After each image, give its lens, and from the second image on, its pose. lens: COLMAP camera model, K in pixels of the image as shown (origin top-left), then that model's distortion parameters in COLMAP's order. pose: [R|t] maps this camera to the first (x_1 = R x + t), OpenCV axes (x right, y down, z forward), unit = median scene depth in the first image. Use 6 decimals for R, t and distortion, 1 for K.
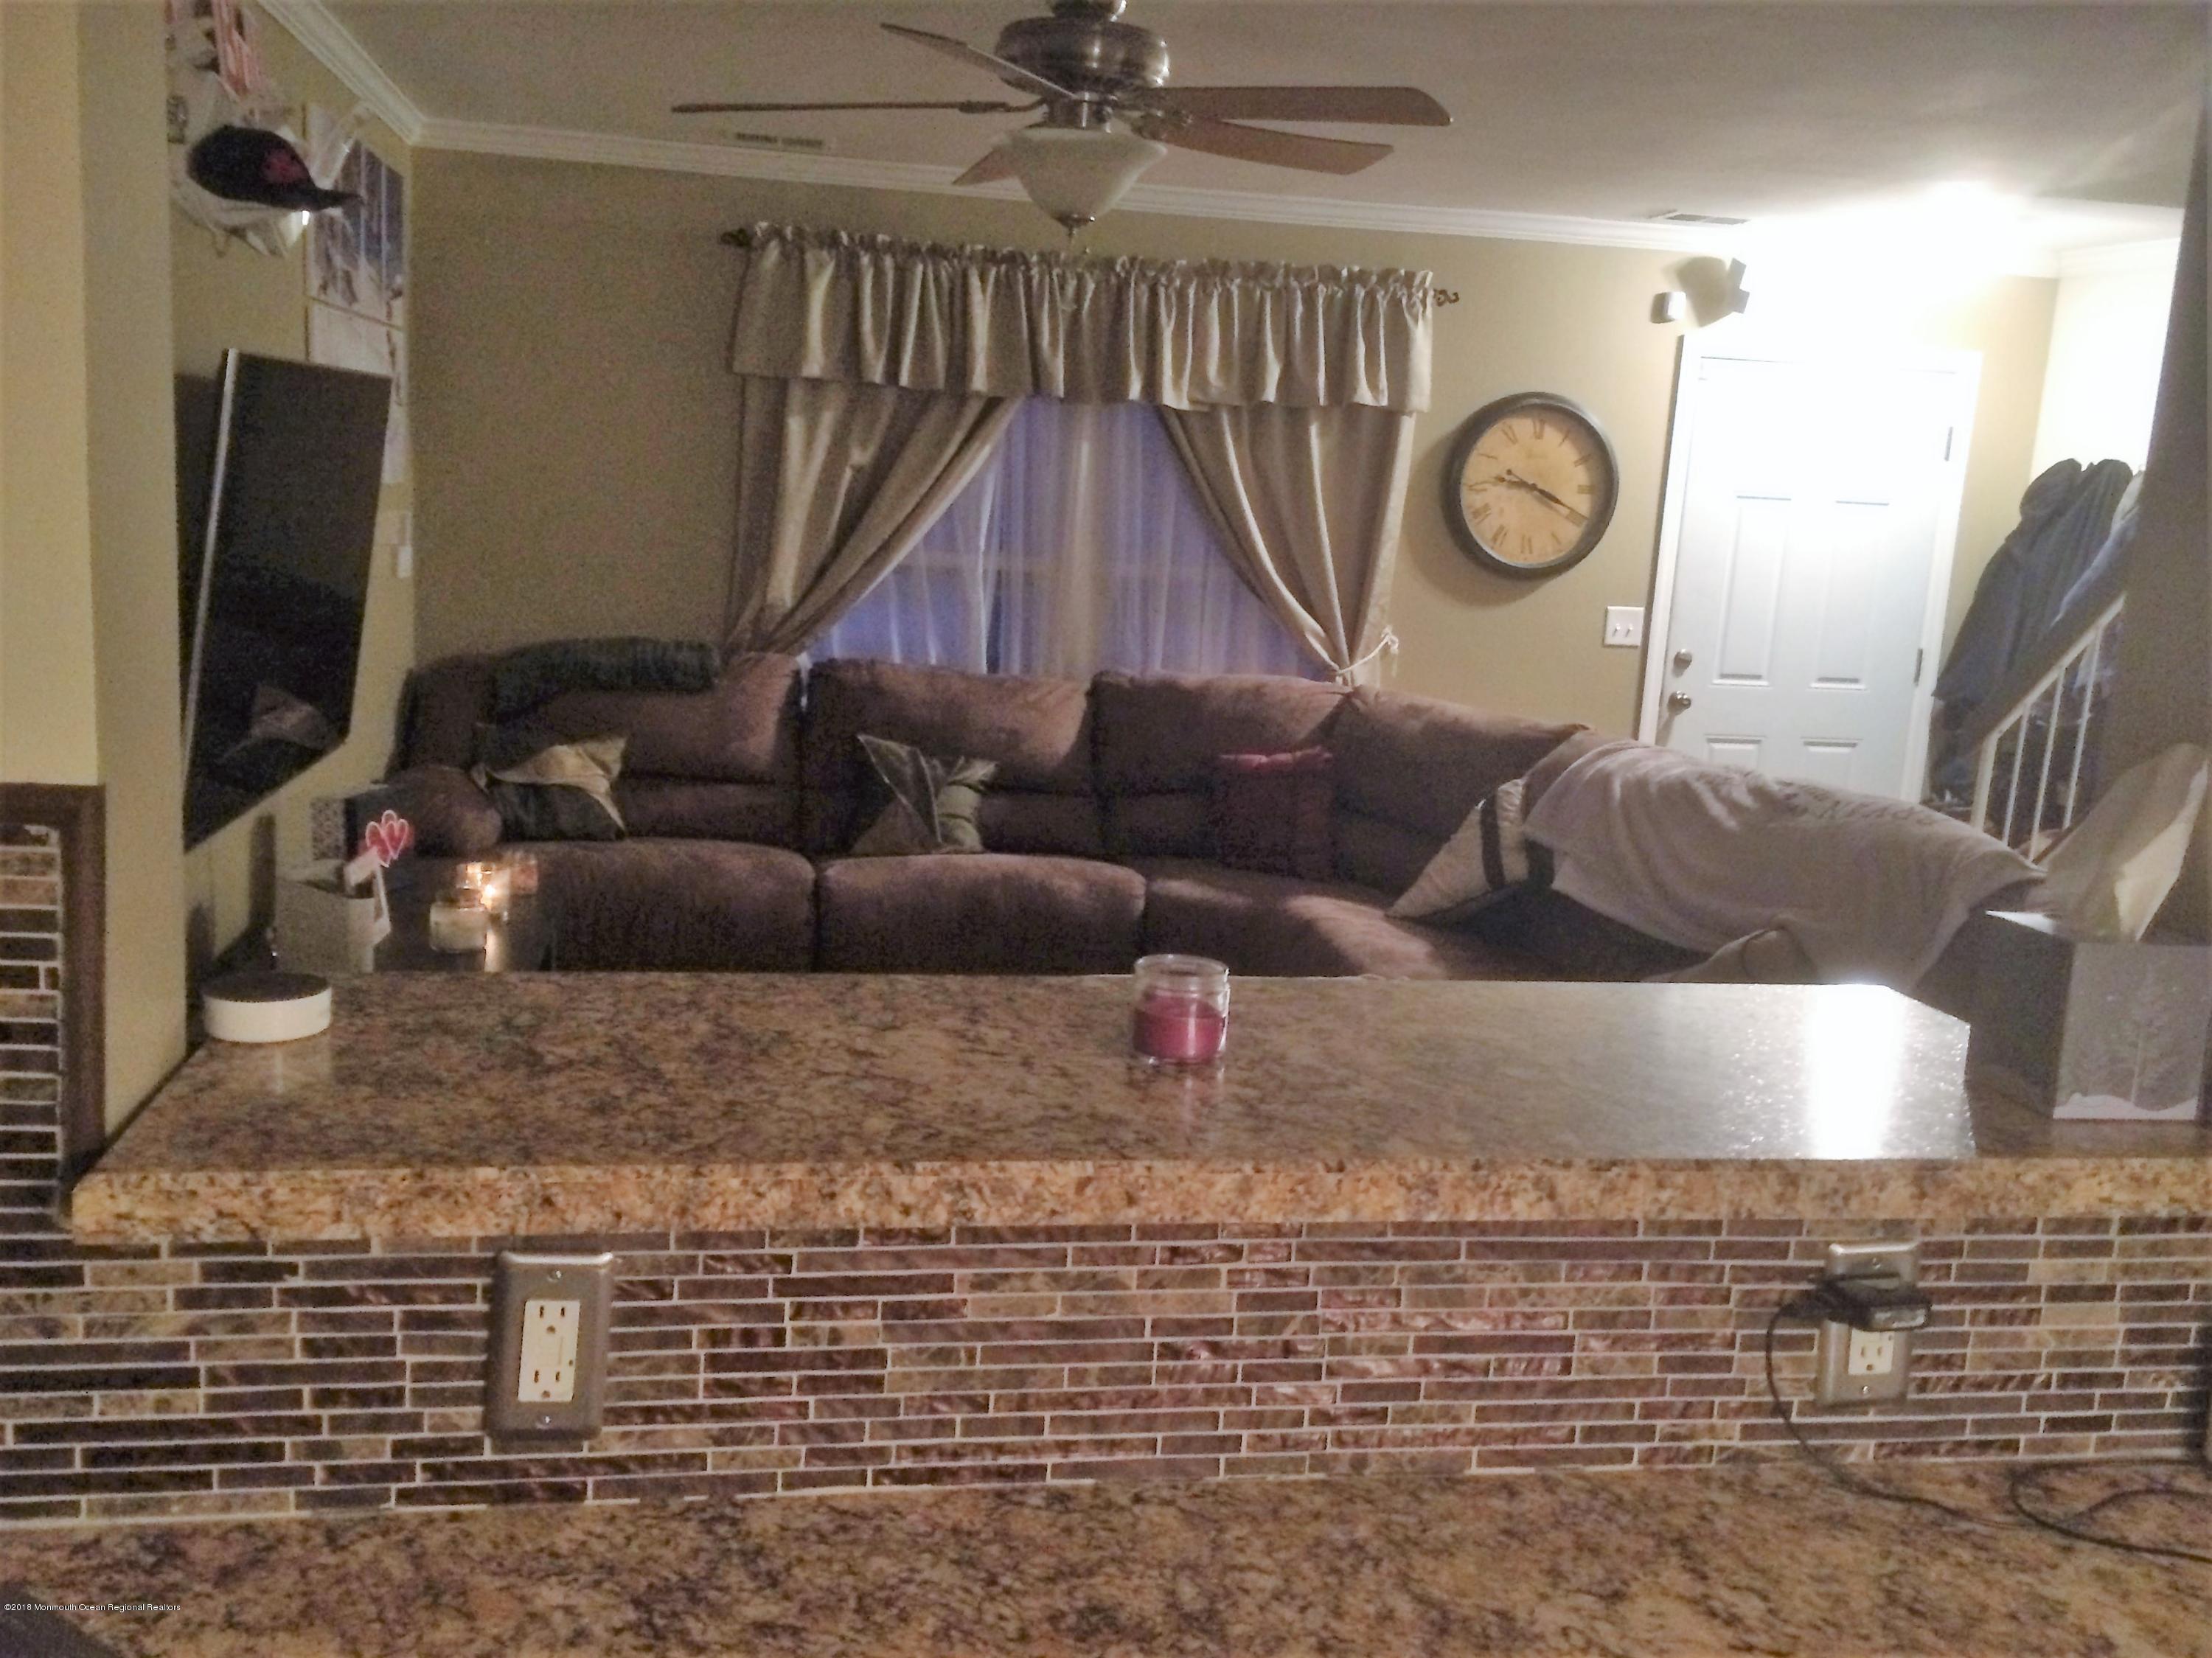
lens RADIAL K [[1988.2, 0, 1101.1], [0, 1988.2, 802.6], [0, 0, 1]] dist [0.079907, -0.094989]
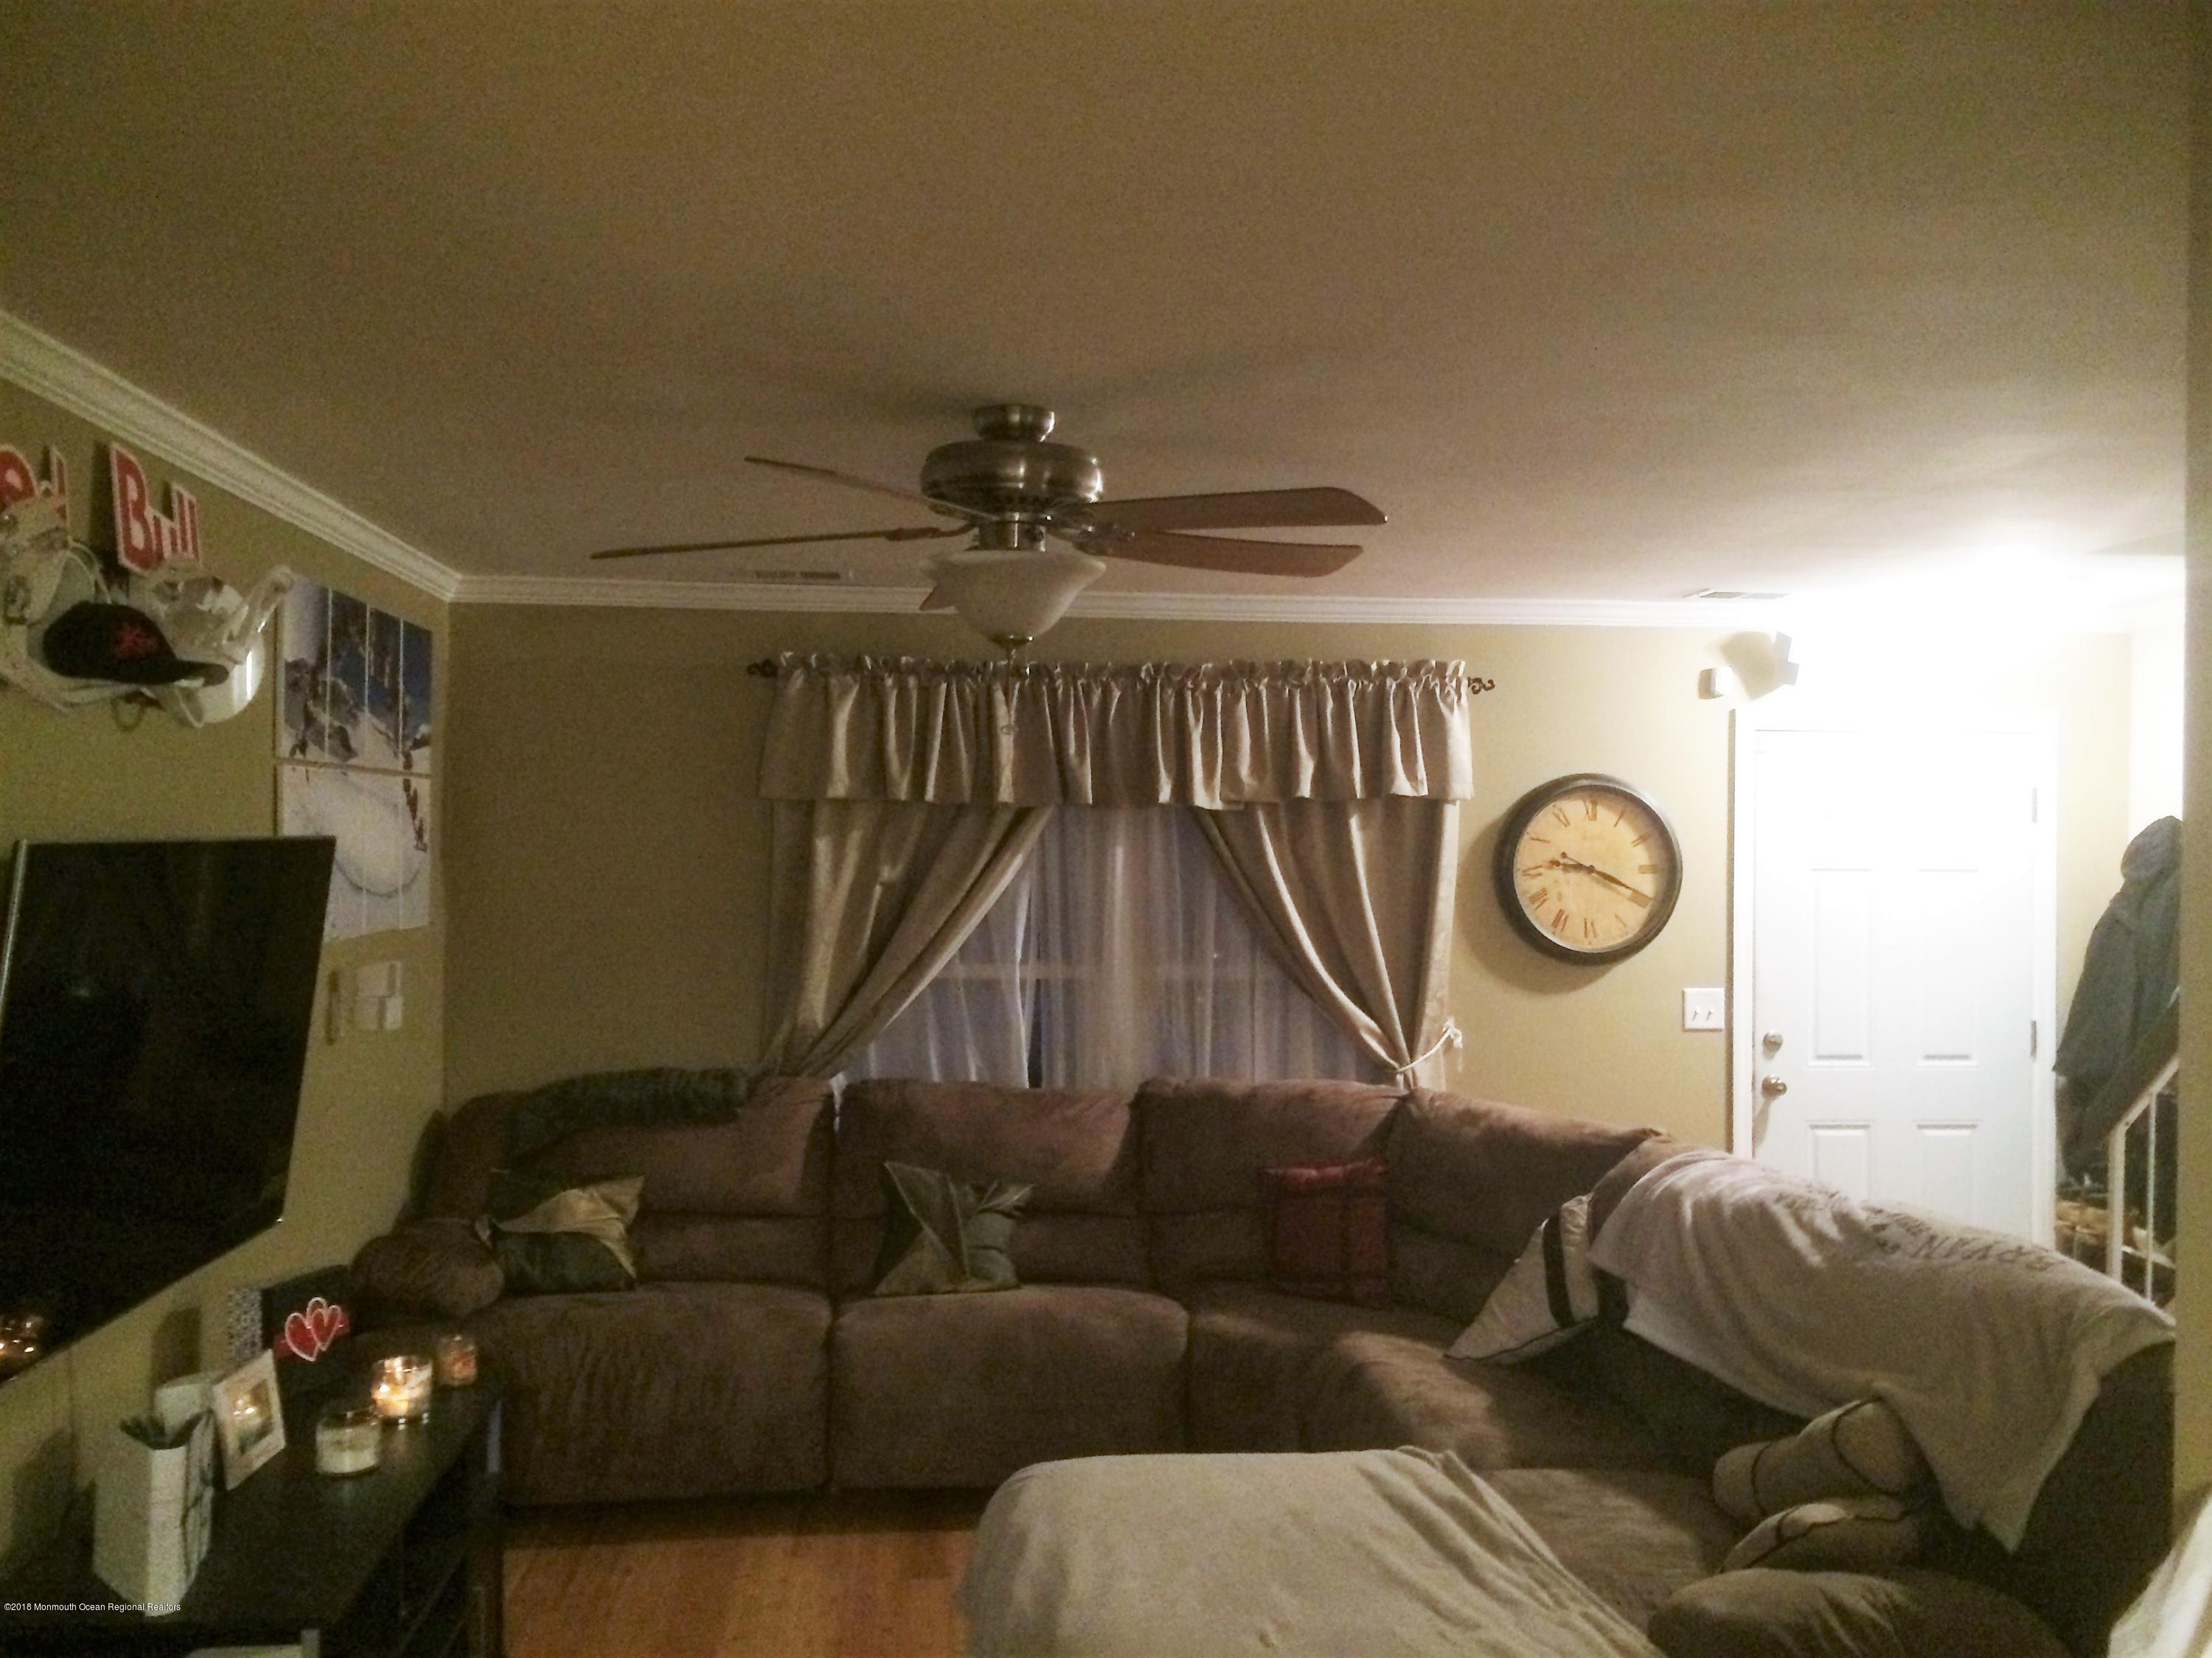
lens RADIAL K [[1883.5, 0, 1089.6], [0, 1883.5, 821.5], [0, 0, 1]] dist [0.091367, -0.118481]
pose [[0.995788, -0.048958, -0.077519, 0.052488], [0.034433, 0.983302, -0.178696, -0.028404], [0.084973, 0.175274, 0.980846, 0.087131]]
